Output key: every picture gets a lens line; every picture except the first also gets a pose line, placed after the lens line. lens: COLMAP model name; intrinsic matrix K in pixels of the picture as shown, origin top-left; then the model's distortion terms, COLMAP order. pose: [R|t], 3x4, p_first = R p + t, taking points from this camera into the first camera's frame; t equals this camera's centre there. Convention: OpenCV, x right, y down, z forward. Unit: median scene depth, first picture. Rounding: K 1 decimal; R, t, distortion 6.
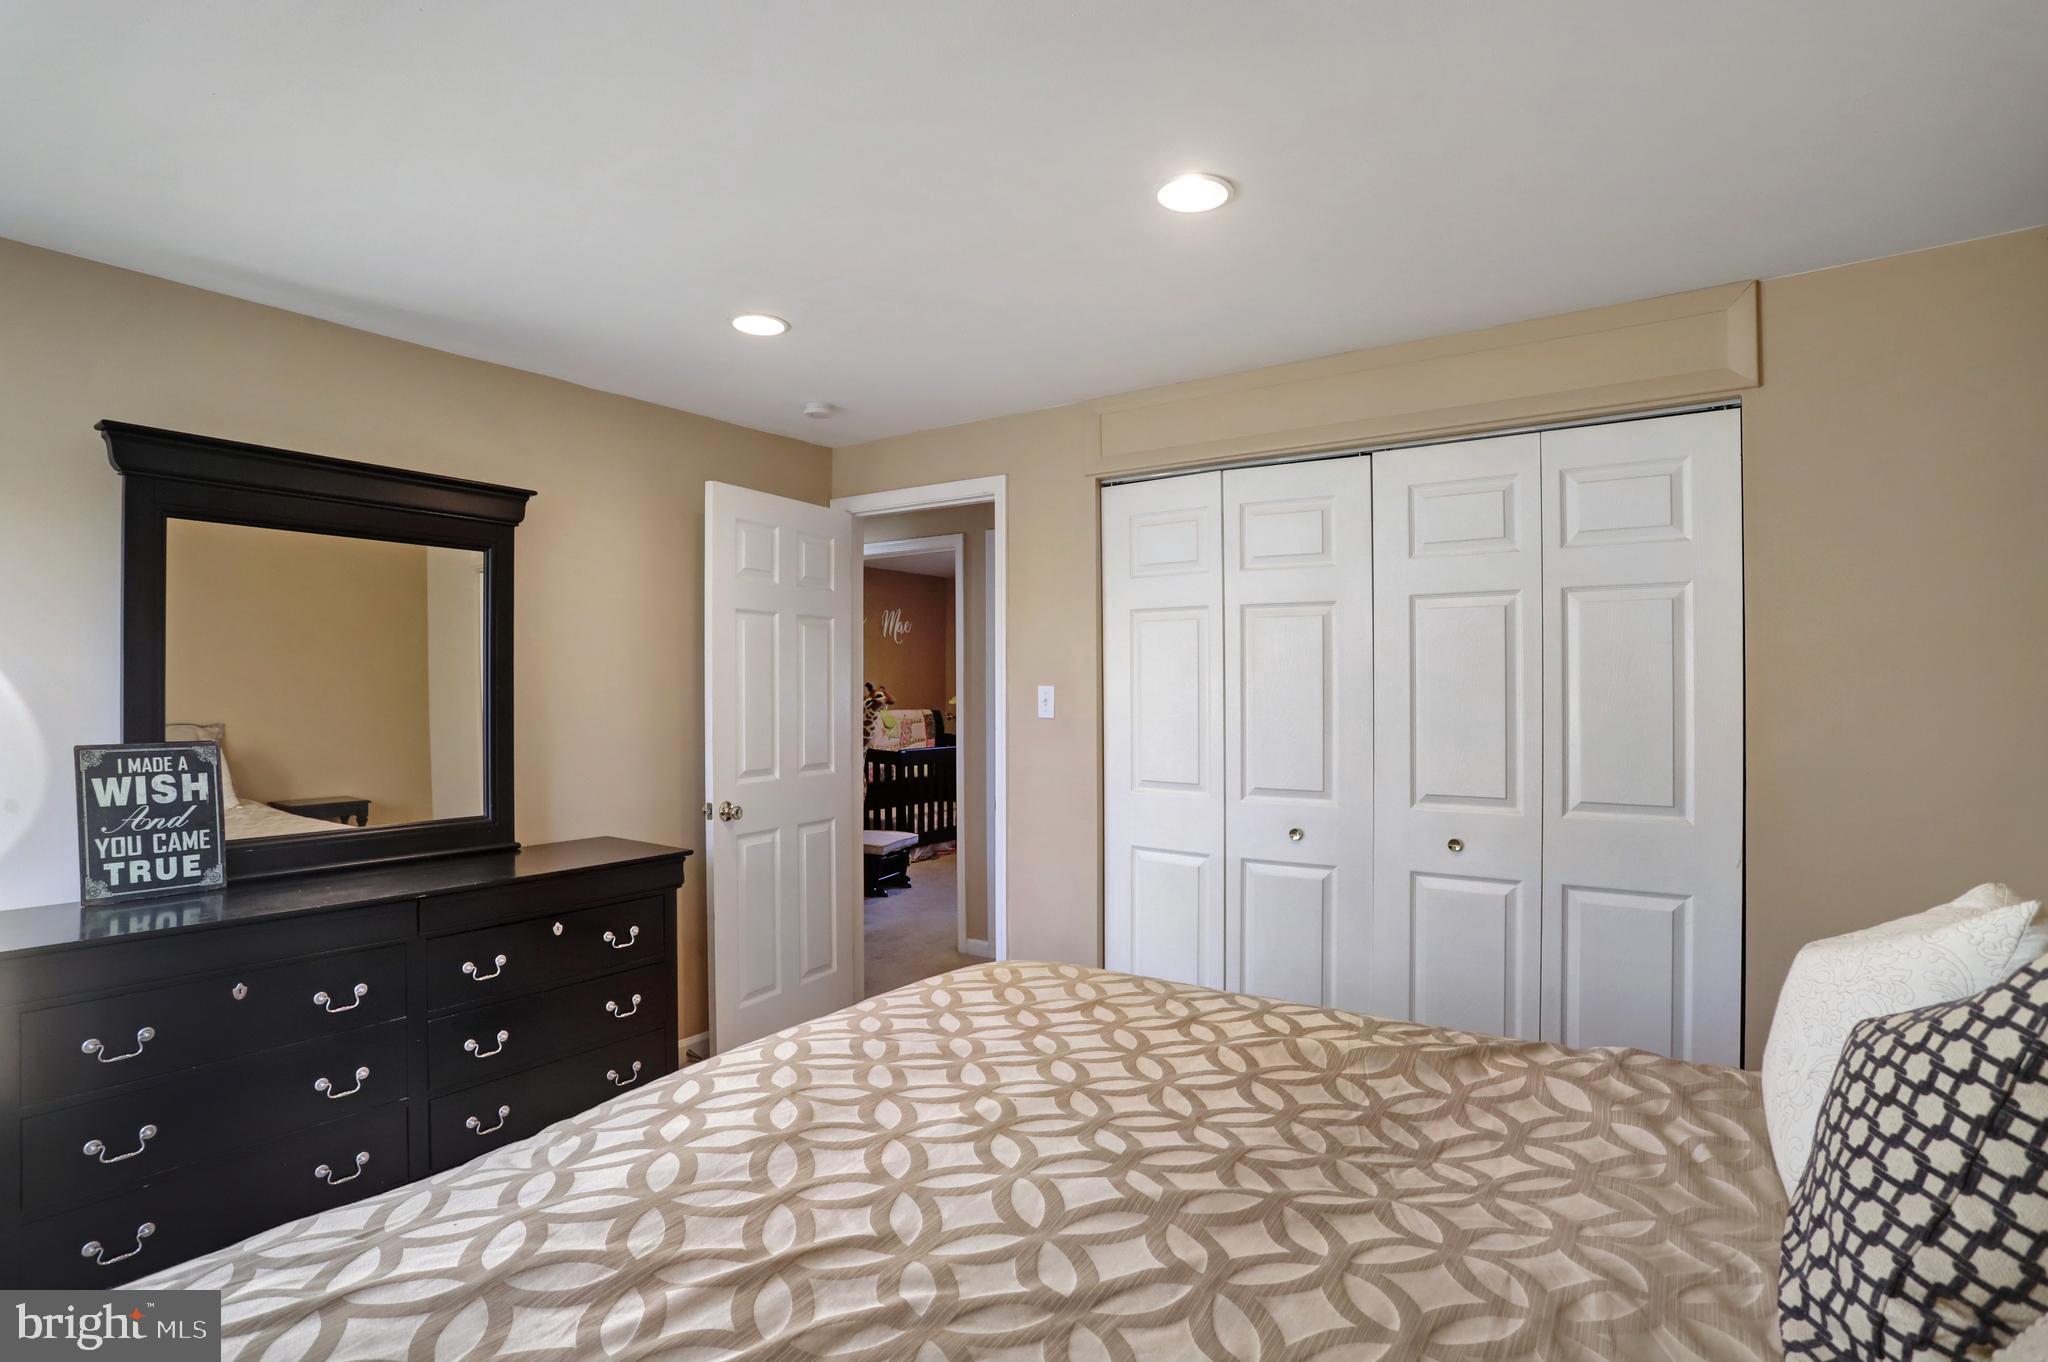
lens RADIAL K [[1060.6, 0, 1019.4], [0, 1060.6, 680.9], [0, 0, 1]] dist [-0.004338, -0.000458]
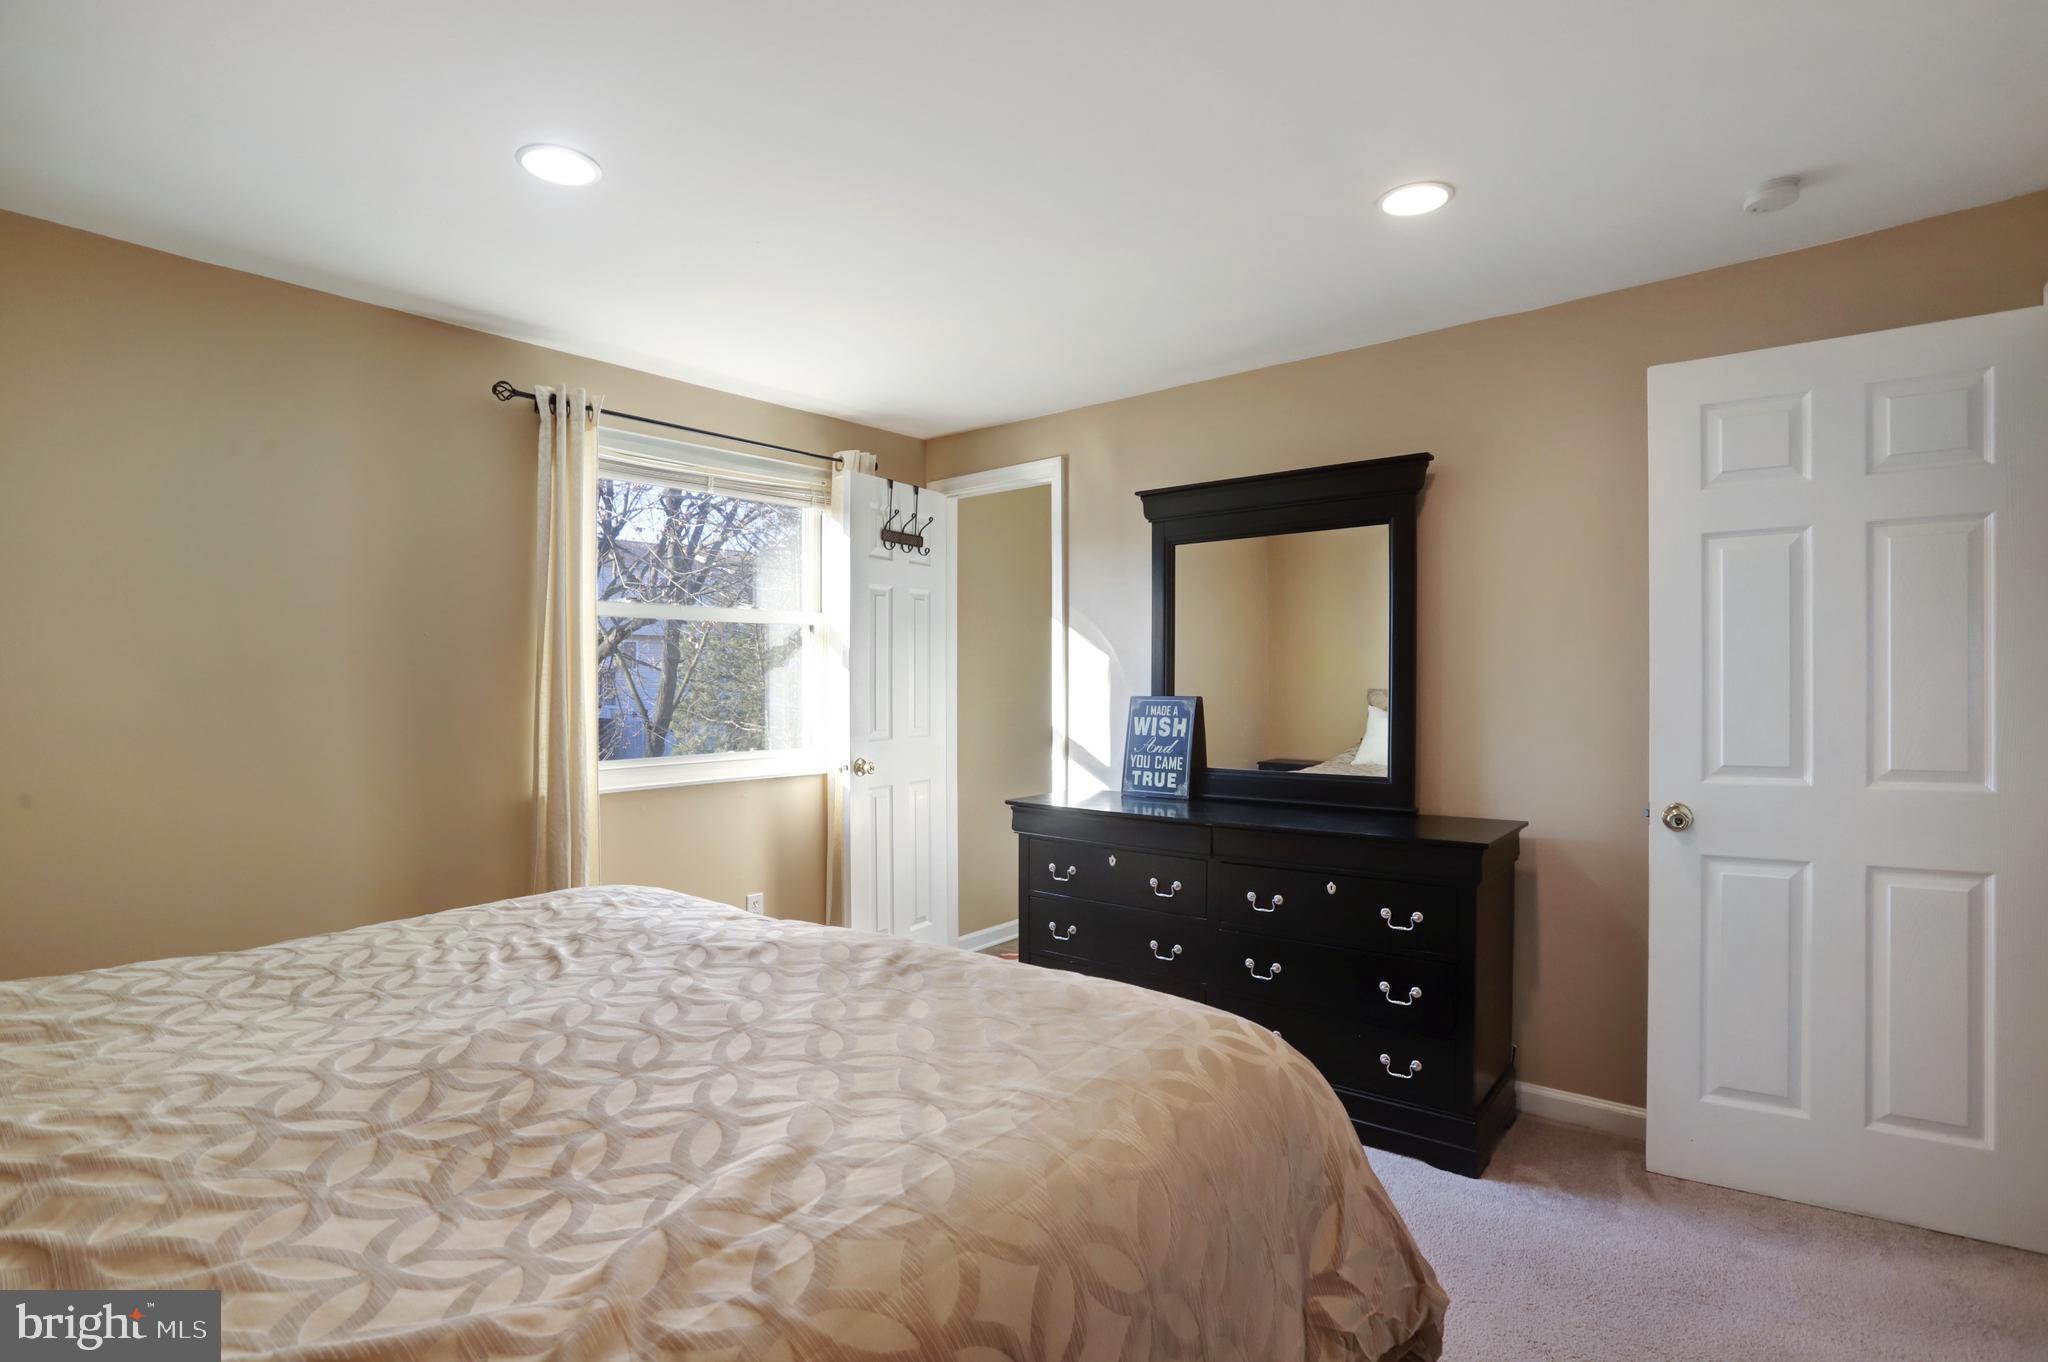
lens RADIAL K [[1015.7, 0, 1024.4], [0, 1015.7, 696.0], [0, 0, 1]] dist [-0.052352, -0.000688]
pose [[-0.081082, 0.006770, -0.996684, 0.642787], [0.013599, 0.999891, 0.005685, 0.047667], [0.996615, -0.013093, -0.081166, 0.922276]]
